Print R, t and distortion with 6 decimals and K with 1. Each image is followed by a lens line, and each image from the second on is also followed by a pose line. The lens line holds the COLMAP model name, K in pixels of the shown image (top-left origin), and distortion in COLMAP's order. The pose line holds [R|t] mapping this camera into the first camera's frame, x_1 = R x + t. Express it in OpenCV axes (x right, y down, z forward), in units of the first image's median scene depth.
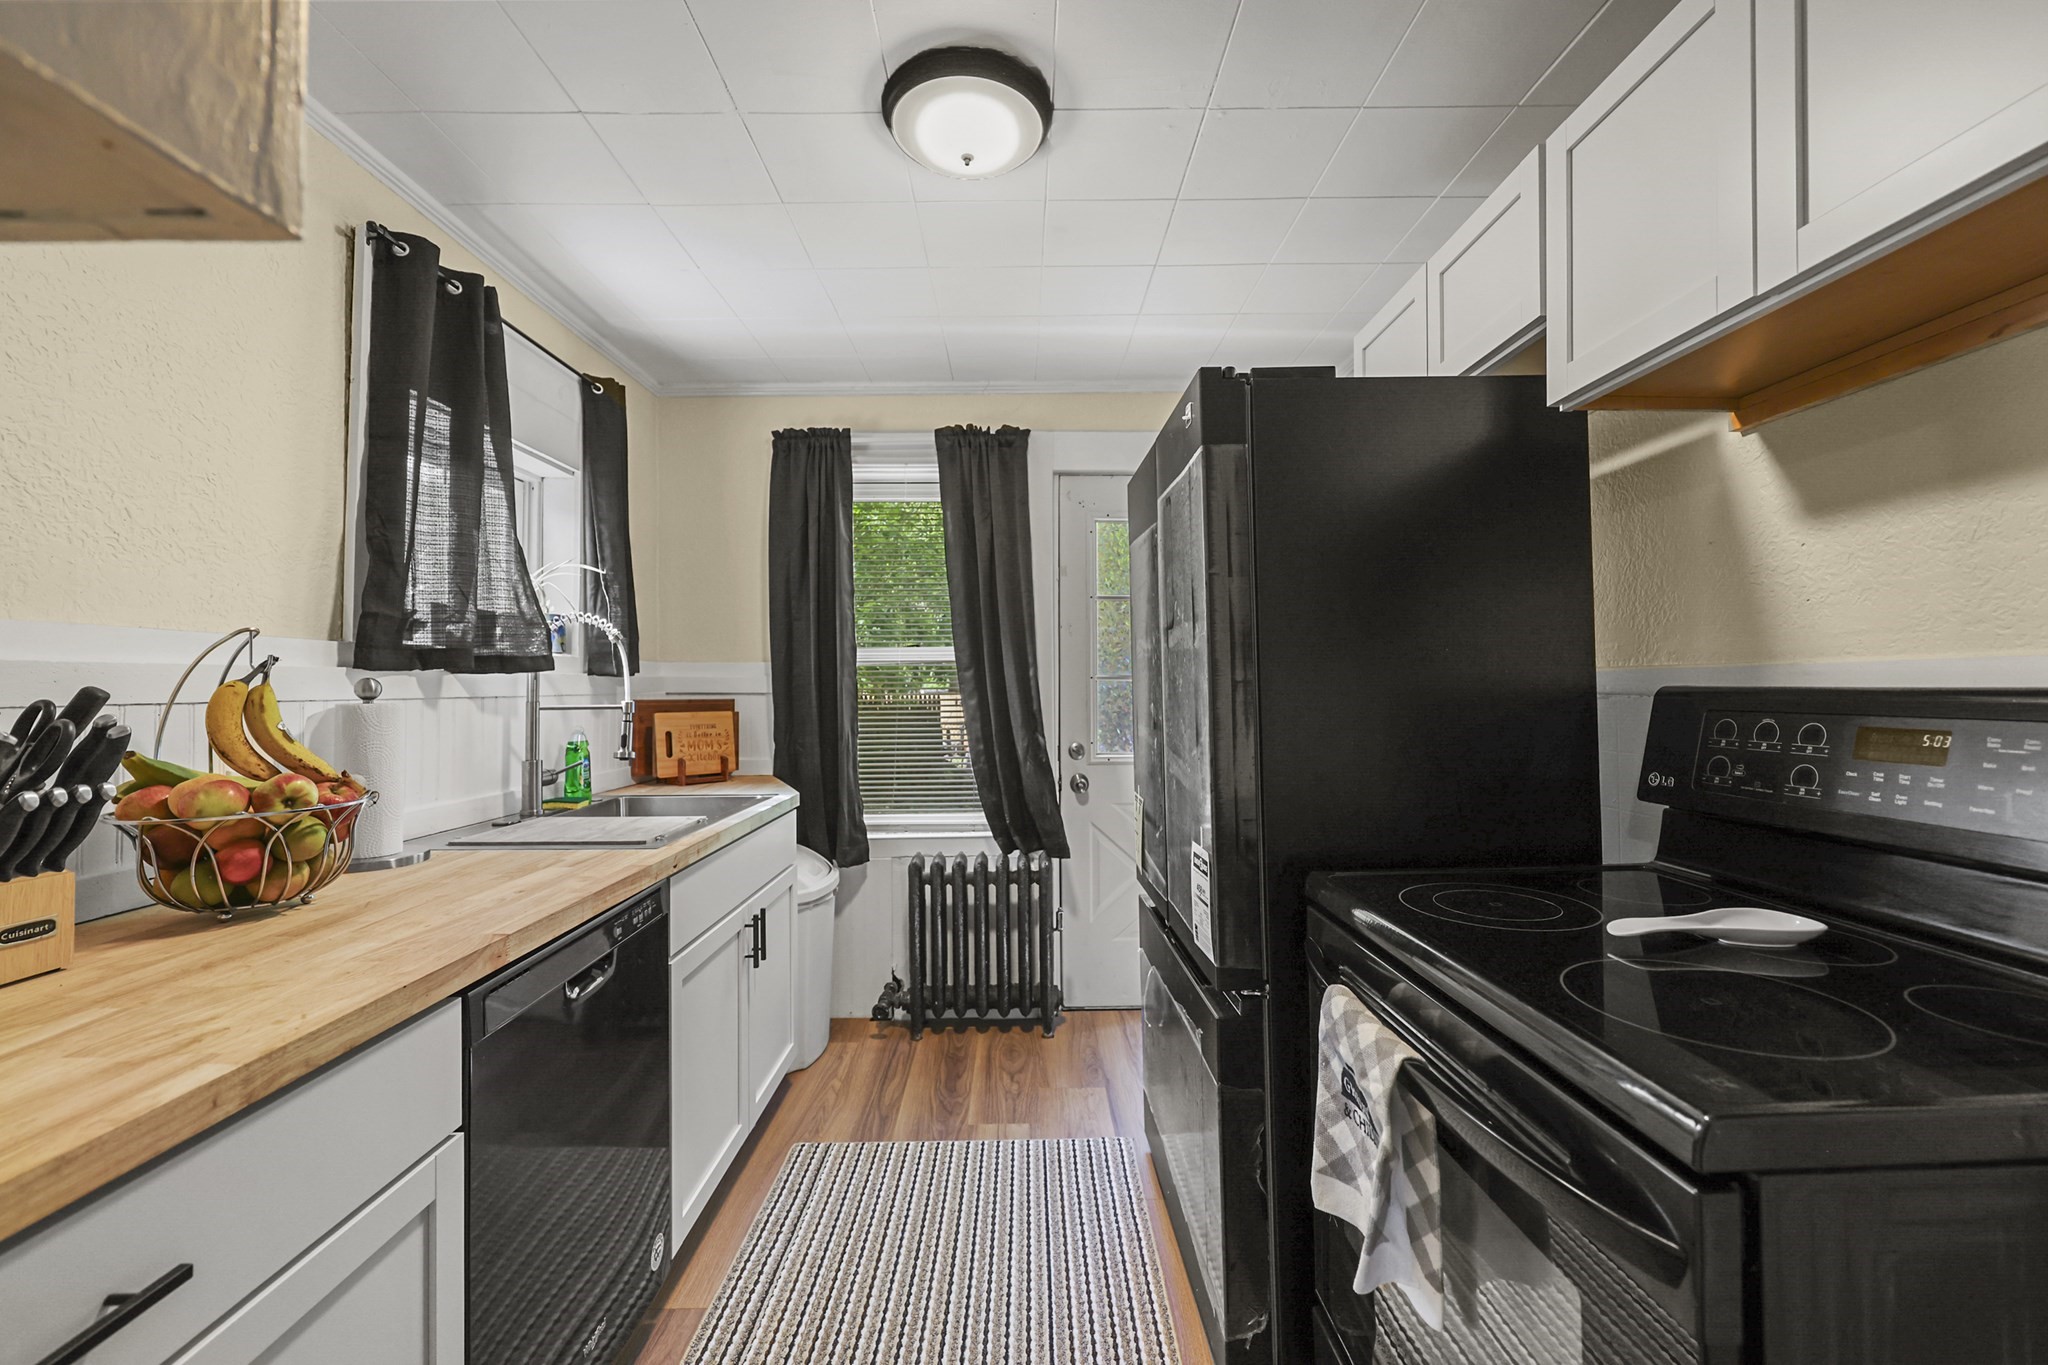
lens RADIAL K [[824.3, 0, 1017.2], [0, 824.3, 677.2], [0, 0, 1]] dist [0.001016, 0.000043]
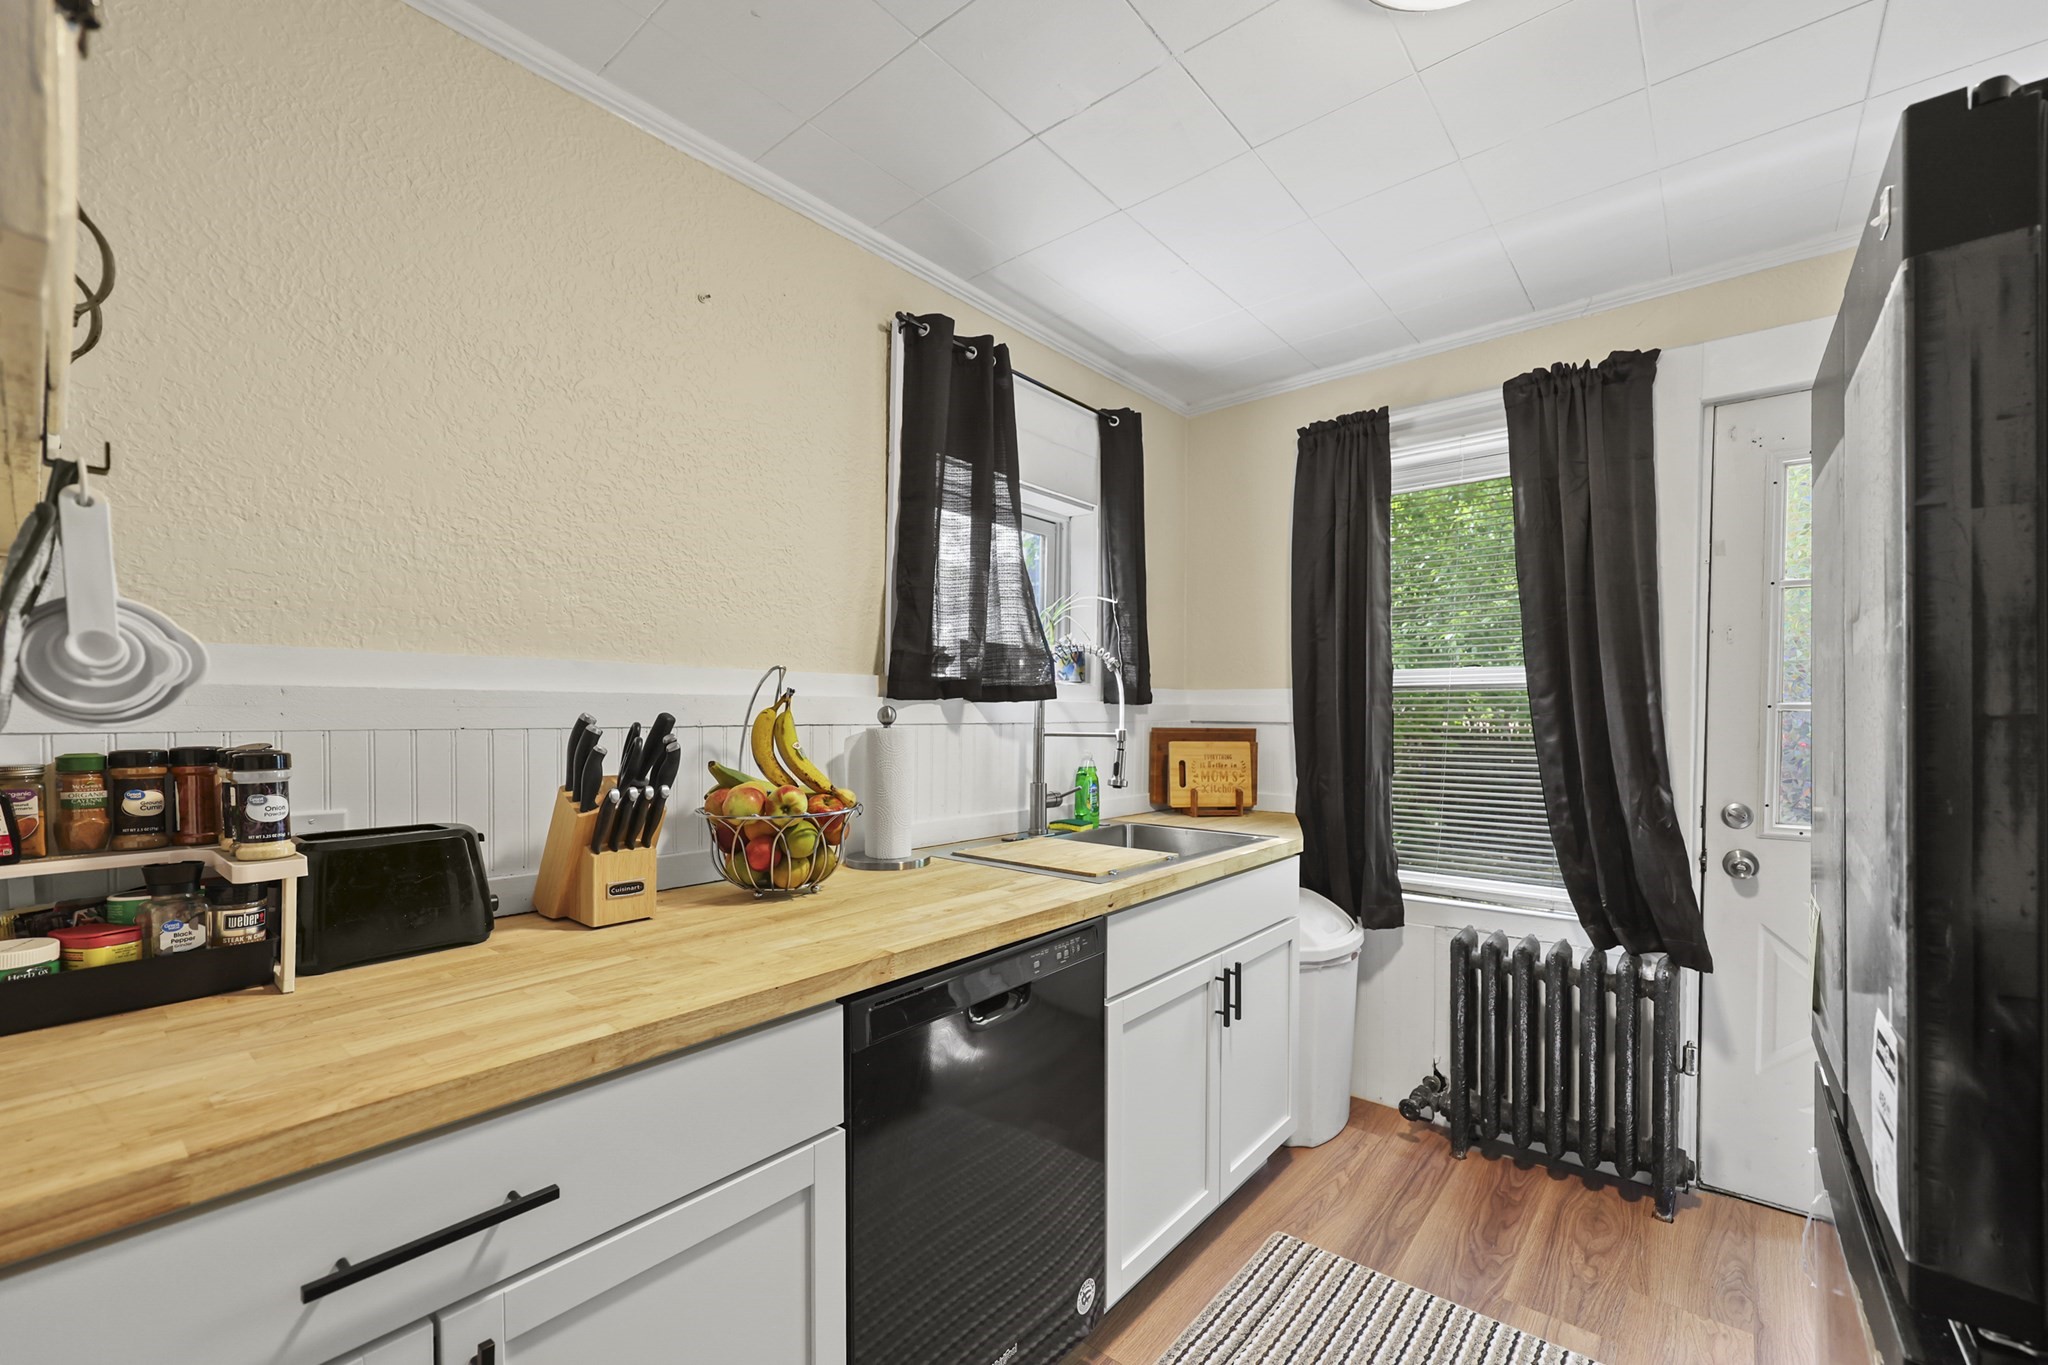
lens RADIAL K [[824.3, 0, 1071.3], [0, 824.3, 729.6], [0, 0, 1]] dist [0.001016, 0.000043]
pose [[0.767157, 0.021060, -0.641113, 0.125838], [-0.000805, 0.999492, 0.031869, -0.002404], [0.641459, -0.023933, 0.766784, 0.202672]]
